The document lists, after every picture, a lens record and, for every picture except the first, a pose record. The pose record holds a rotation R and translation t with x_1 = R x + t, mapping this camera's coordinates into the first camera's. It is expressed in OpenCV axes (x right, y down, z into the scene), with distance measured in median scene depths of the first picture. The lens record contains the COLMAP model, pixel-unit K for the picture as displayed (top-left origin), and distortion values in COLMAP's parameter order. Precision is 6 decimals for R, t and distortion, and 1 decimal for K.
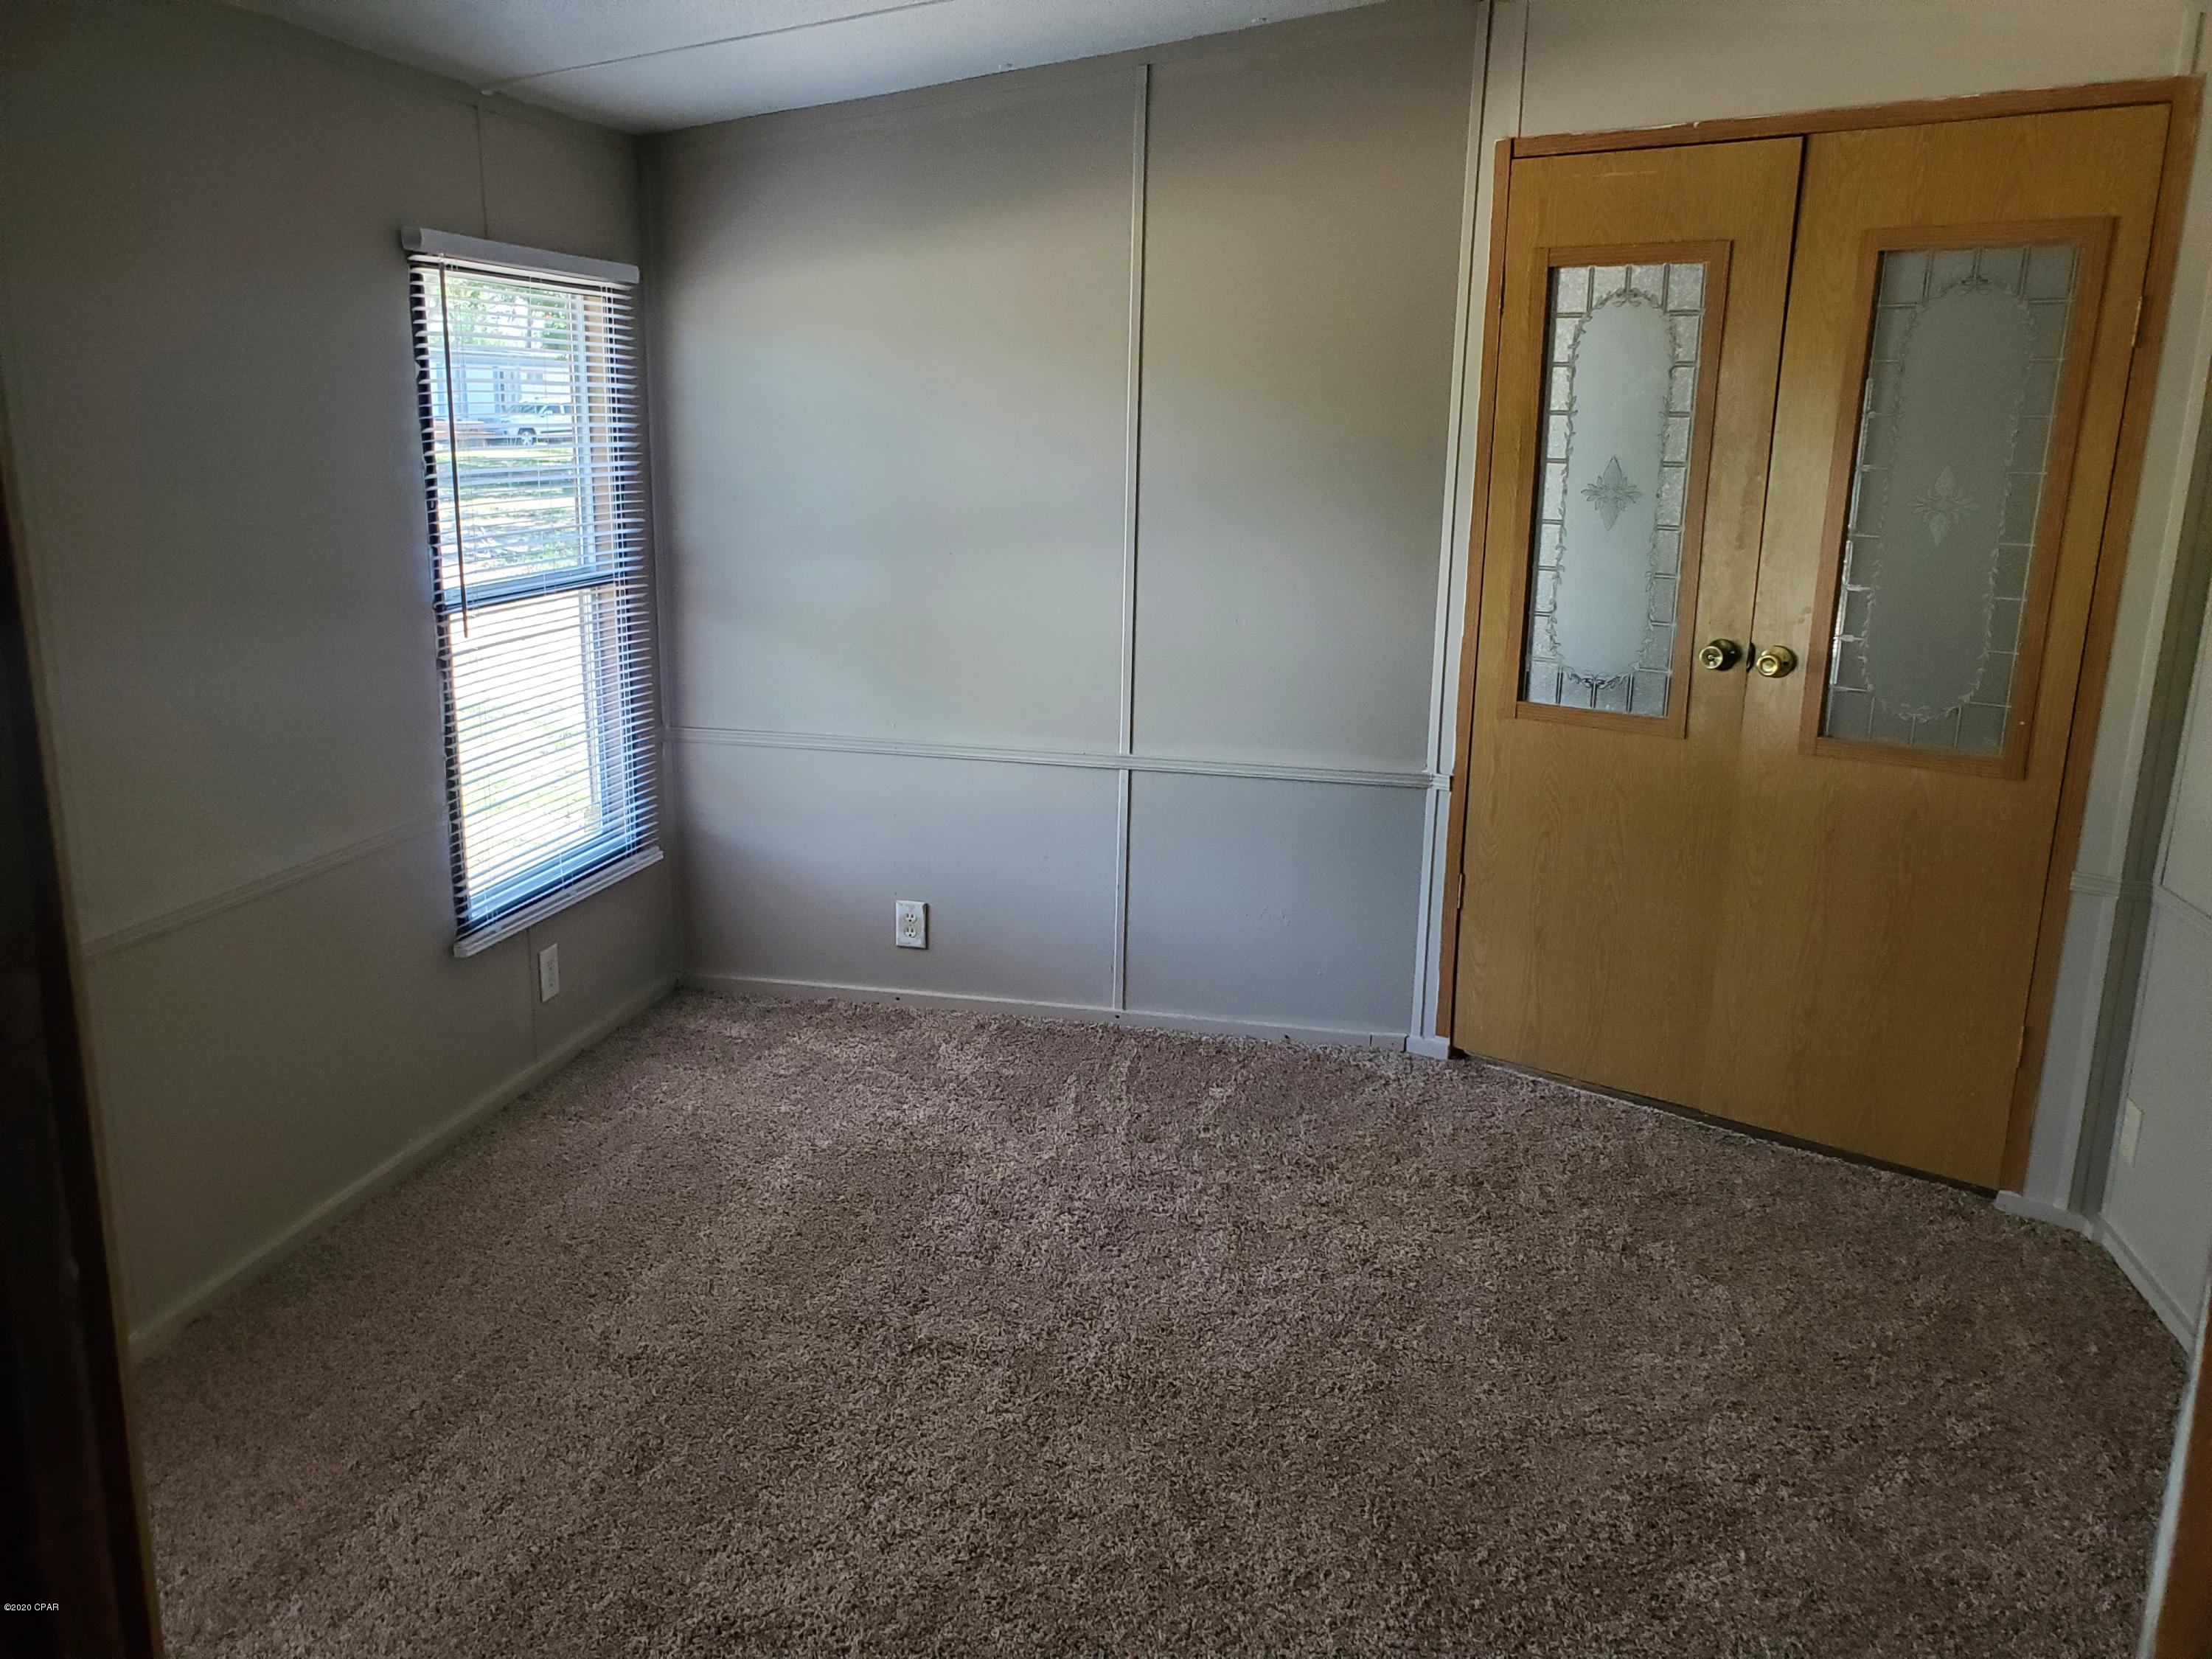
lens RADIAL K [[1729.8, 0, 1106.0], [0, 1729.8, 829.5], [0, 0, 1]] dist [0.094840, -0.085961]
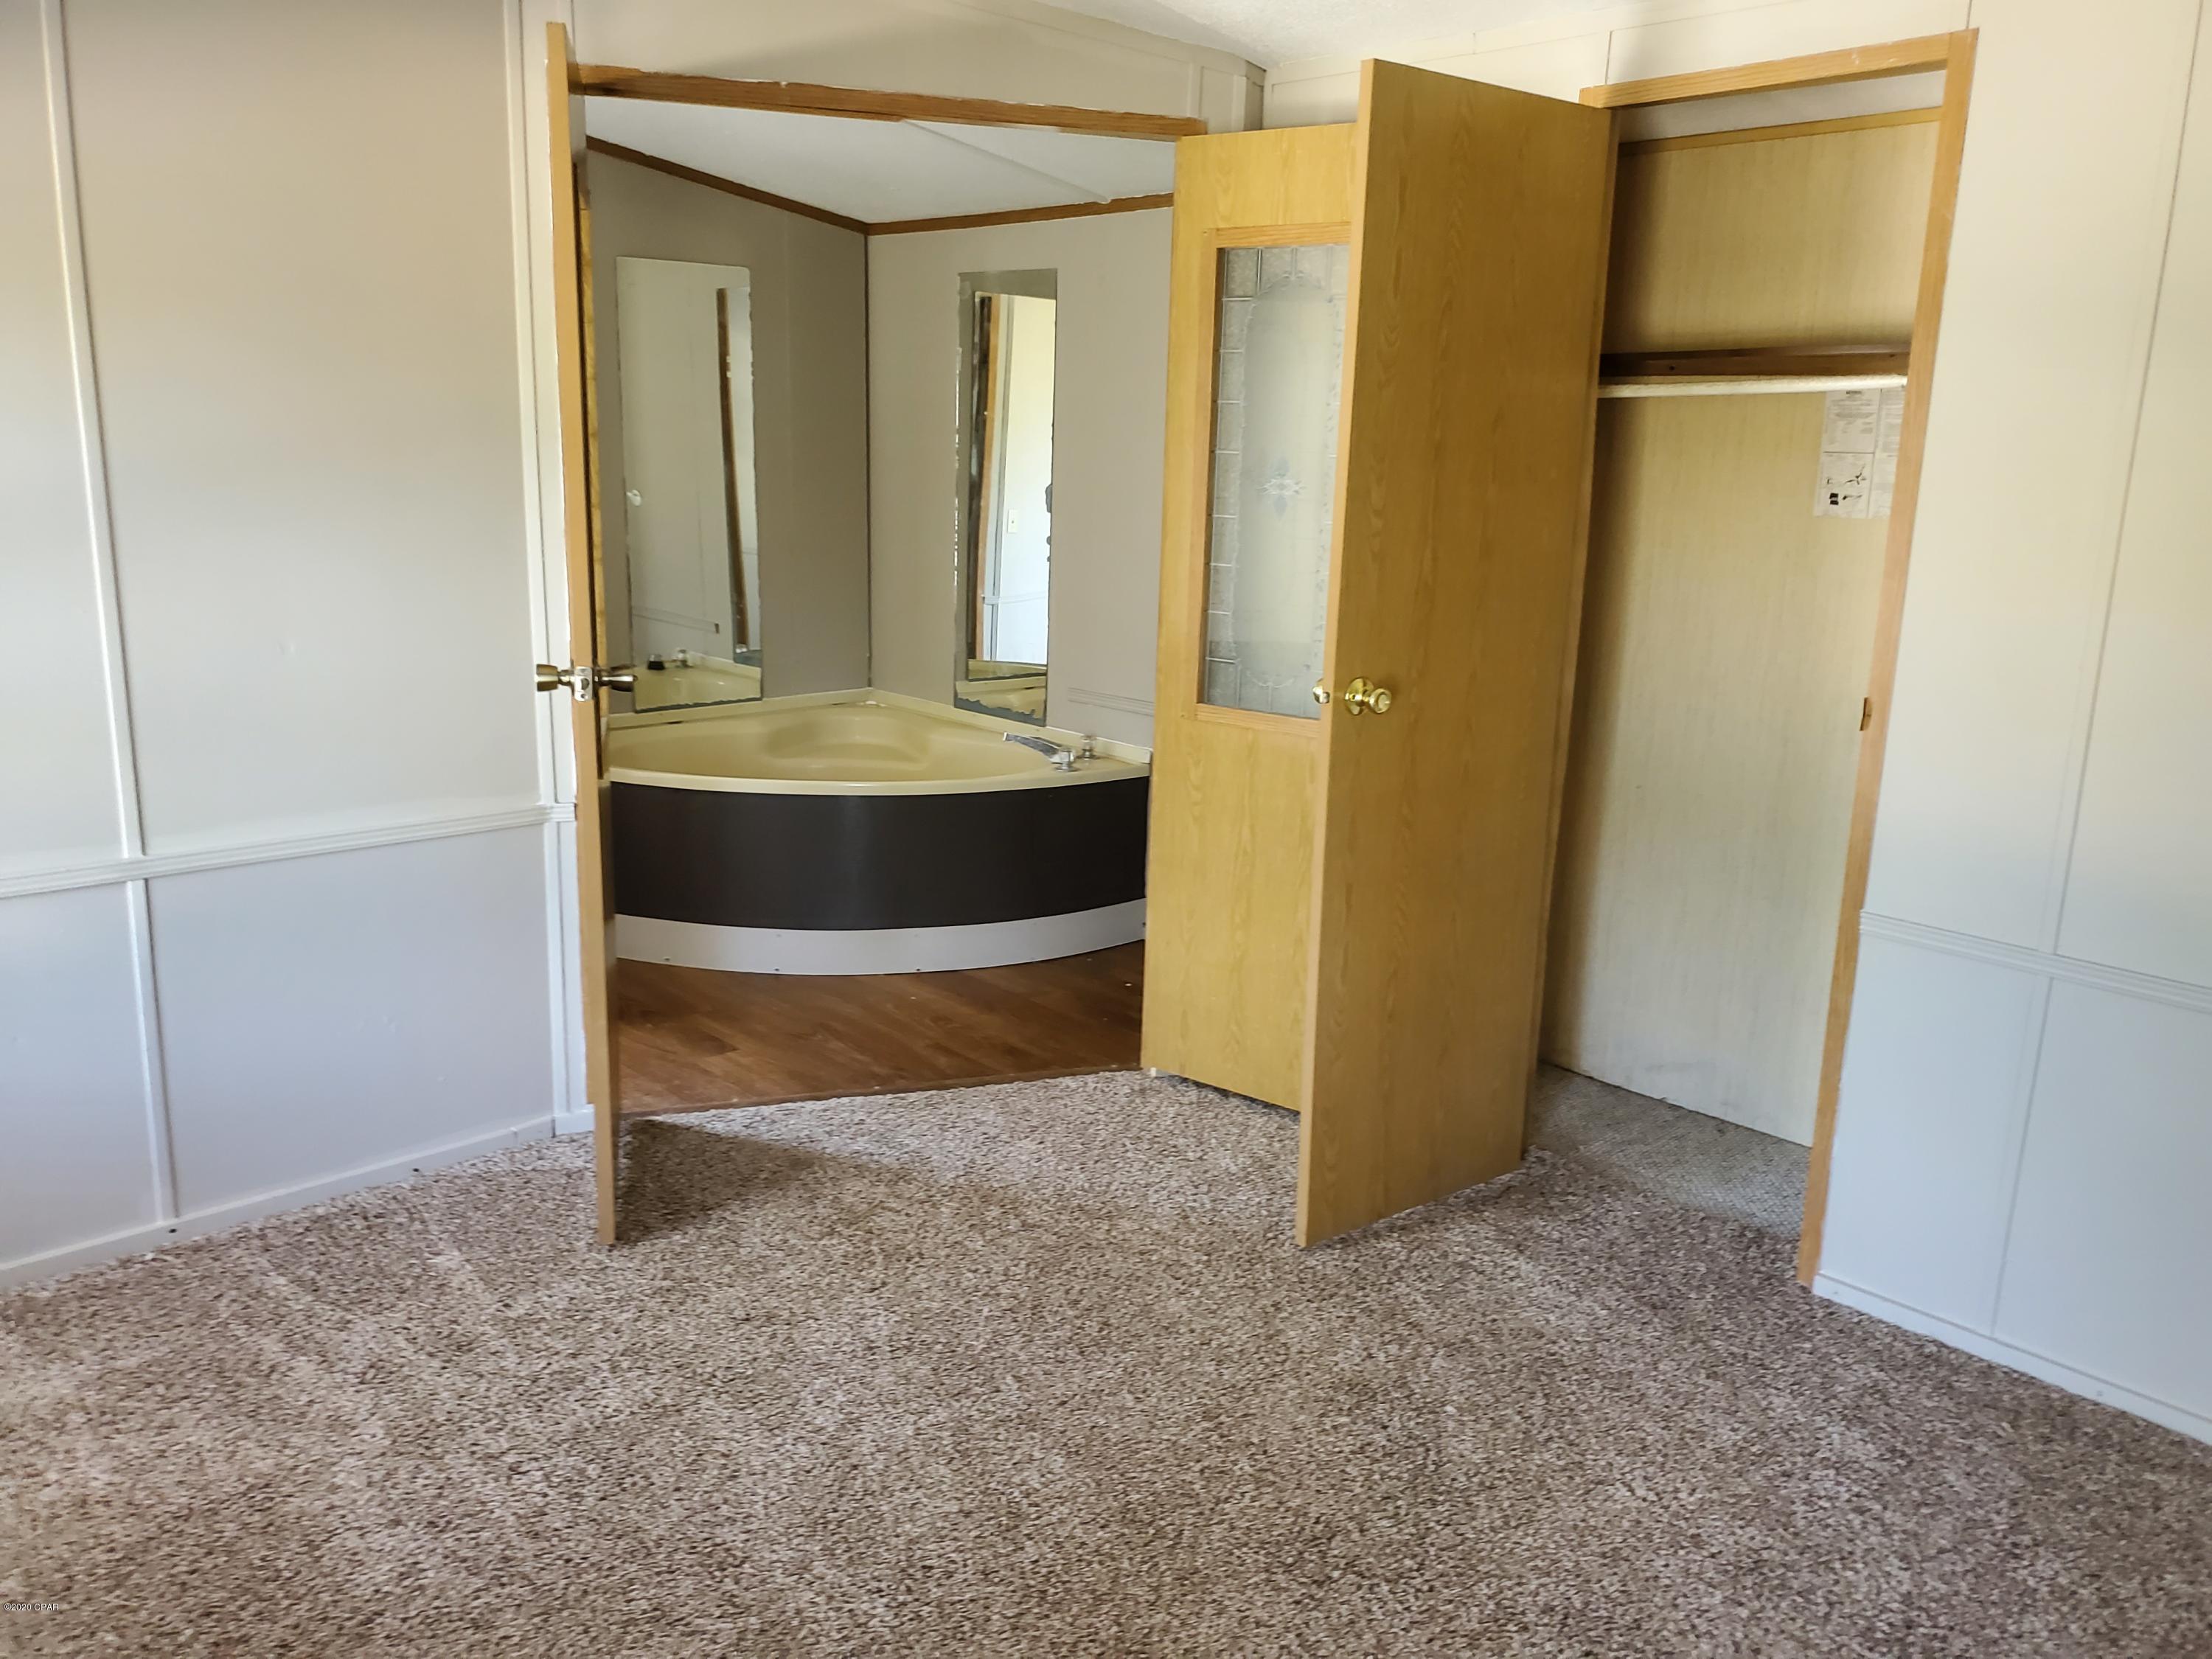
lens RADIAL K [[1729.8, 0, 1106.0], [0, 1729.8, 829.5], [0, 0, 1]] dist [0.094840, -0.085961]
pose [[0.566705, -0.188521, 0.802063, -0.341715], [0.177681, 0.978529, 0.104455, -0.061066], [-0.804534, 0.083316, 0.588034, 0.285129]]
